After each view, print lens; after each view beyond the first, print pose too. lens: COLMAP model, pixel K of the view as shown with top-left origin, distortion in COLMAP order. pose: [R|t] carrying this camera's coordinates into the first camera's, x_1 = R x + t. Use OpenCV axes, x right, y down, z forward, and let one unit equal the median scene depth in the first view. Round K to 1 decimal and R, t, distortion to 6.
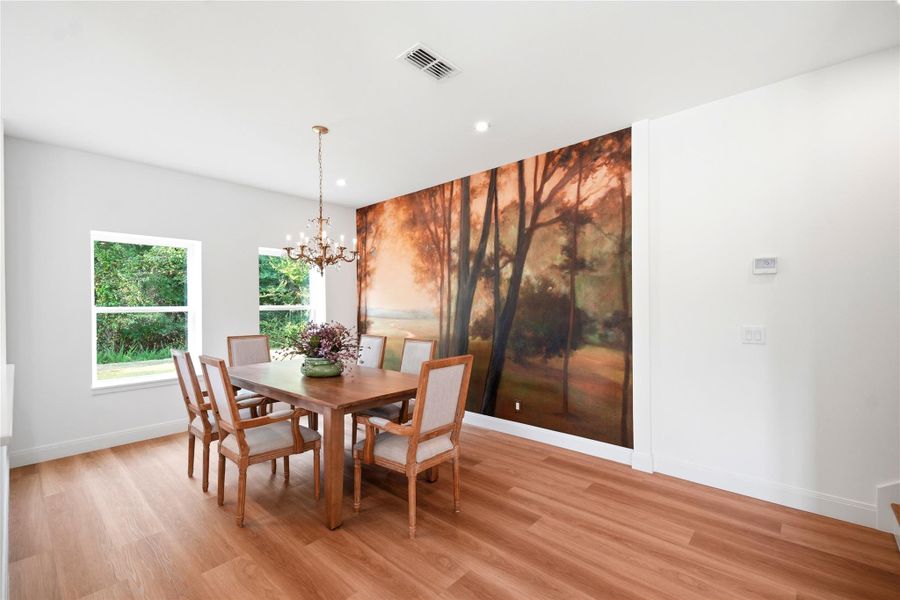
lens RADIAL K [[394.2, 0, 454.6], [0, 394.2, 302.1], [0, 0, 1]] dist [0.013632, -0.001007]
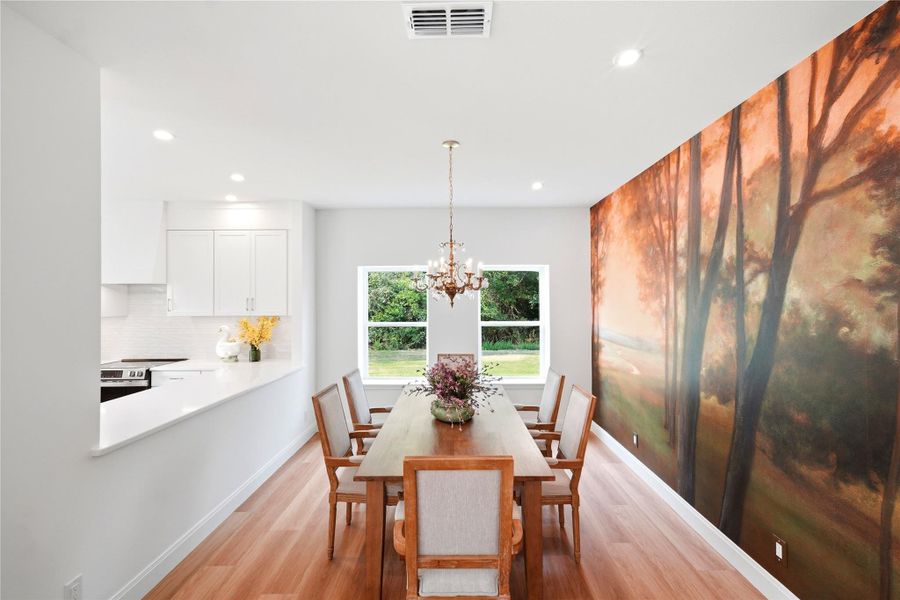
lens RADIAL K [[394.2, 0, 449.5], [0, 394.2, 296.1], [0, 0, 1]] dist [0.013632, -0.001007]
pose [[0.660019, -0.004106, -0.751238, 0.269015], [0.005310, 0.999986, -0.000800, -0.071694], [0.751230, -0.003461, 0.660031, 0.324864]]
